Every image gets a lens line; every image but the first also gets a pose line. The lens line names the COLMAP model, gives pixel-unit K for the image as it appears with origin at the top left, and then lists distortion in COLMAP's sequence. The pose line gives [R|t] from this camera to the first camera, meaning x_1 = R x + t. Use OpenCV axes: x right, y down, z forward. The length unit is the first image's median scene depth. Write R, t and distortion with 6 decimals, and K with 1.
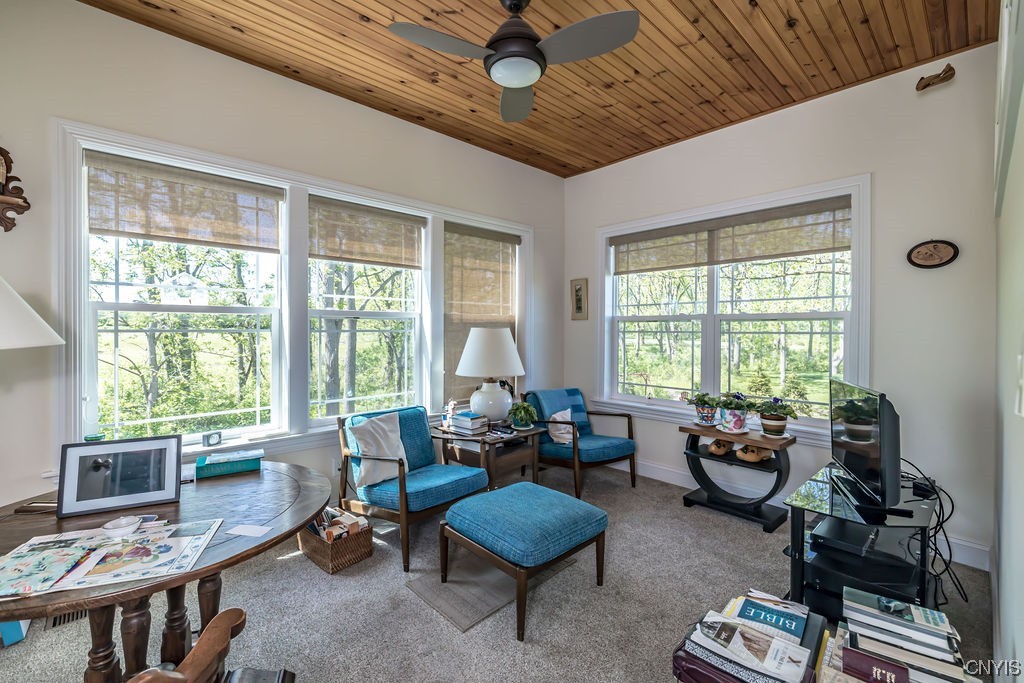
lens RADIAL K [[447.2, 0, 512.0], [0, 447.2, 341.5], [0, 0, 1]] dist [0.000017, -0.000058]
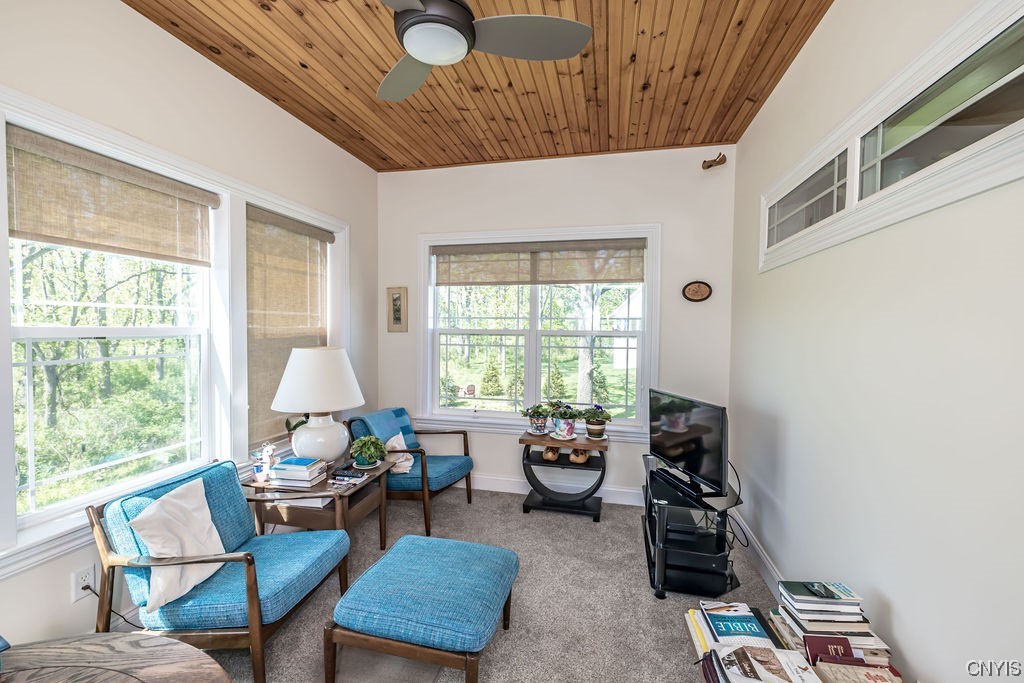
lens RADIAL K [[436.5, 0, 510.5], [0, 436.5, 349.7], [0, 0, 1]] dist [-0.000331, -0.000041]
pose [[0.832345, -0.022862, 0.553786, -0.201816], [0.006295, 0.999474, 0.031800, -0.050667], [-0.554222, -0.022983, 0.832052, 0.165508]]
